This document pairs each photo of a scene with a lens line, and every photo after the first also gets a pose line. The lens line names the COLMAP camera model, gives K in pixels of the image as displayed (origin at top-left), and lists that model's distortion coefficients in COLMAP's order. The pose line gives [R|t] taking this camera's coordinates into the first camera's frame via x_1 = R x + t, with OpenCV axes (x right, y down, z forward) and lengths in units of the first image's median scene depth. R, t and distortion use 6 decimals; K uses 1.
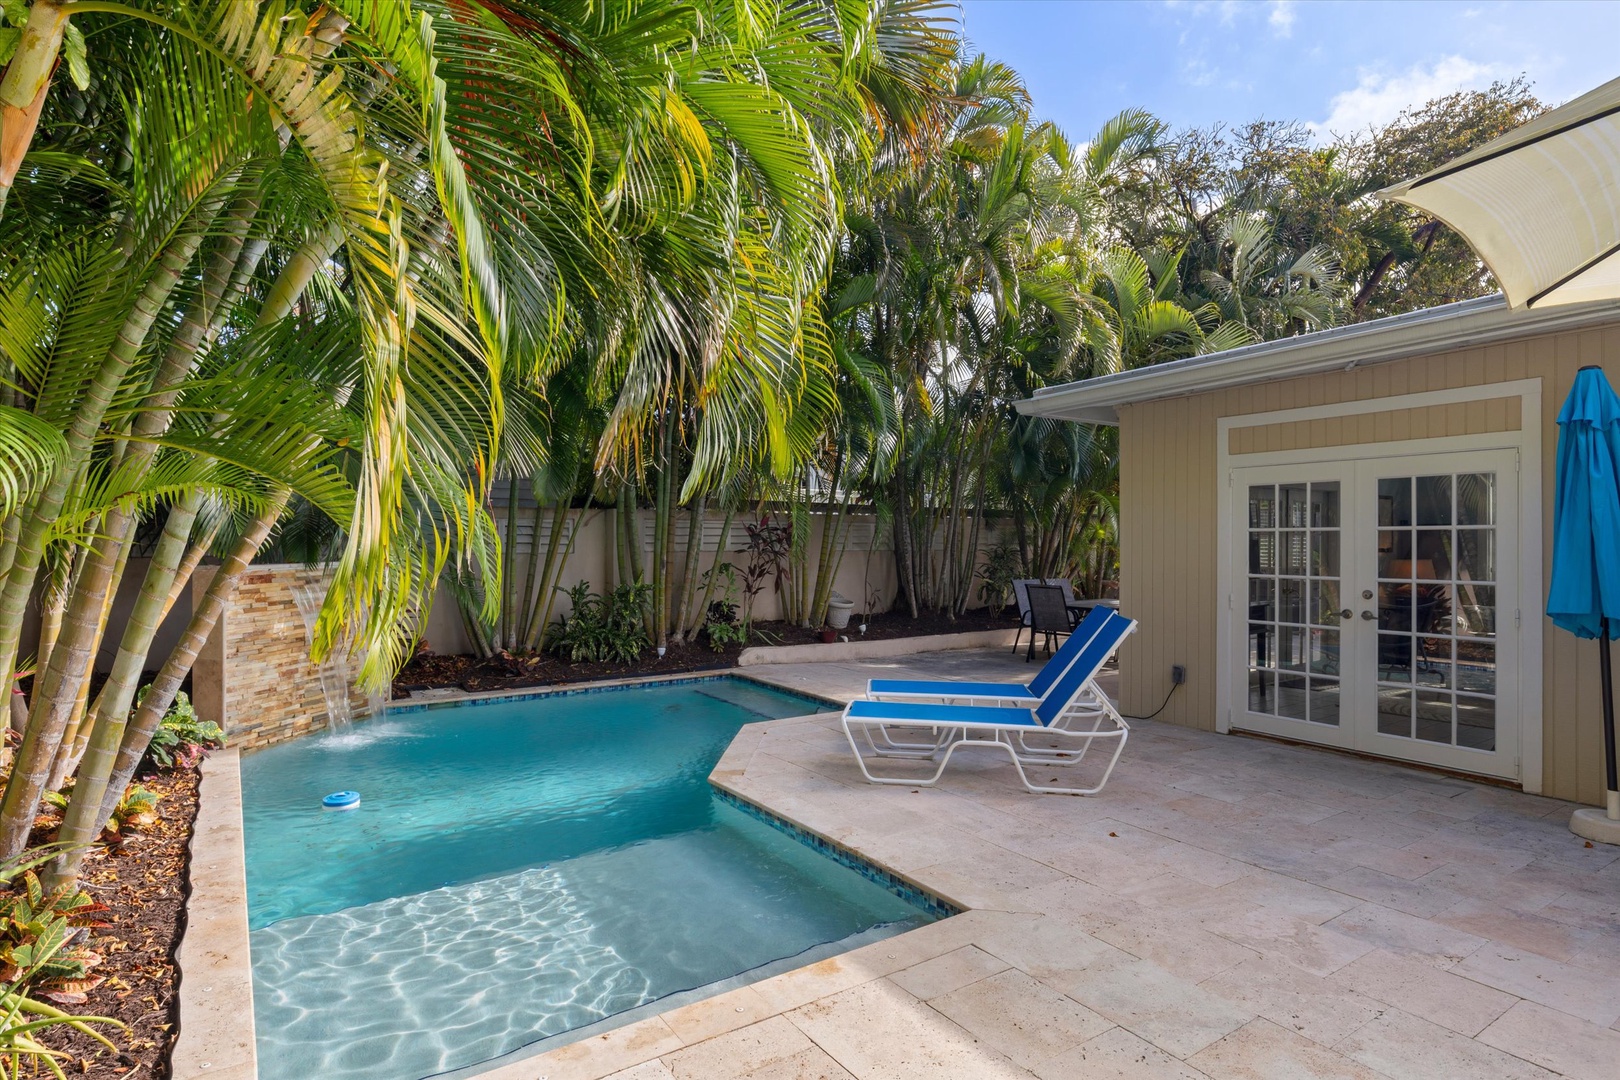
lens RADIAL K [[820.6, 0, 797.8], [0, 820.6, 534.8], [0, 0, 1]] dist [0.002650, 0.000288]
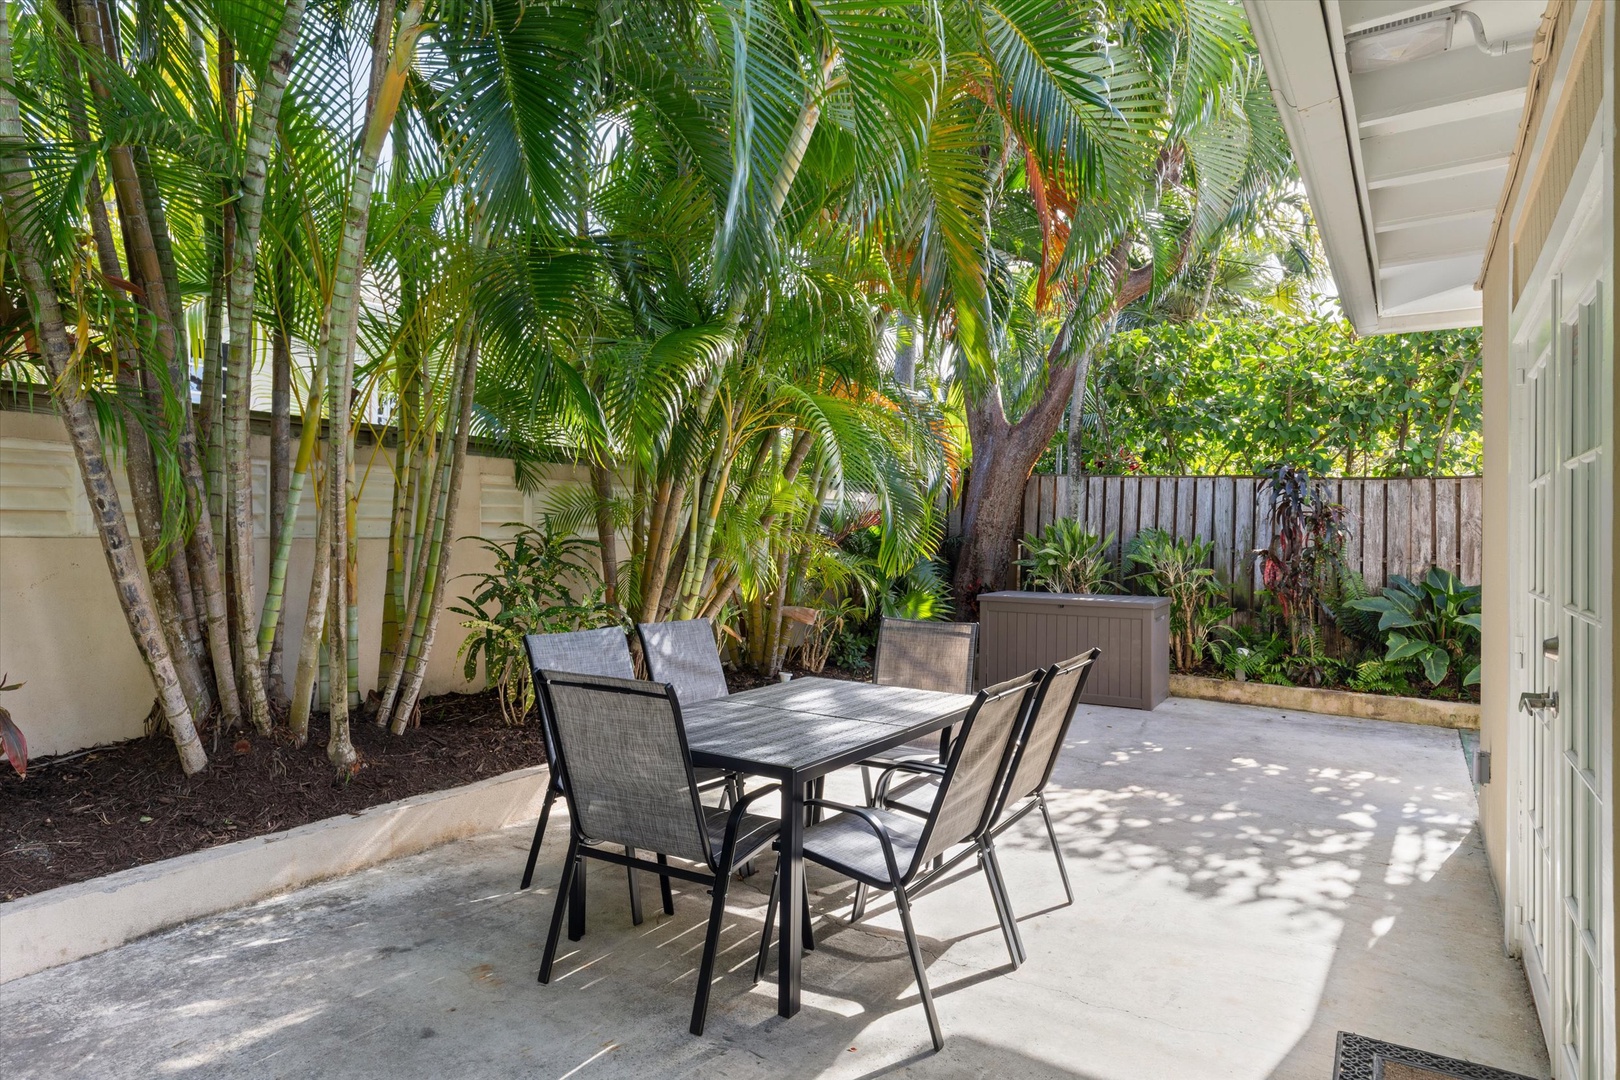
lens RADIAL K [[926.7, 0, 806.2], [0, 926.7, 527.0], [0, 0, 1]] dist [0.003924, 0.000563]
pose [[0.915562, 0.010029, 0.402051, 0.496527], [-0.007586, 0.999942, -0.007670, 0.041562], [-0.402105, 0.003973, 0.915585, 1.480900]]
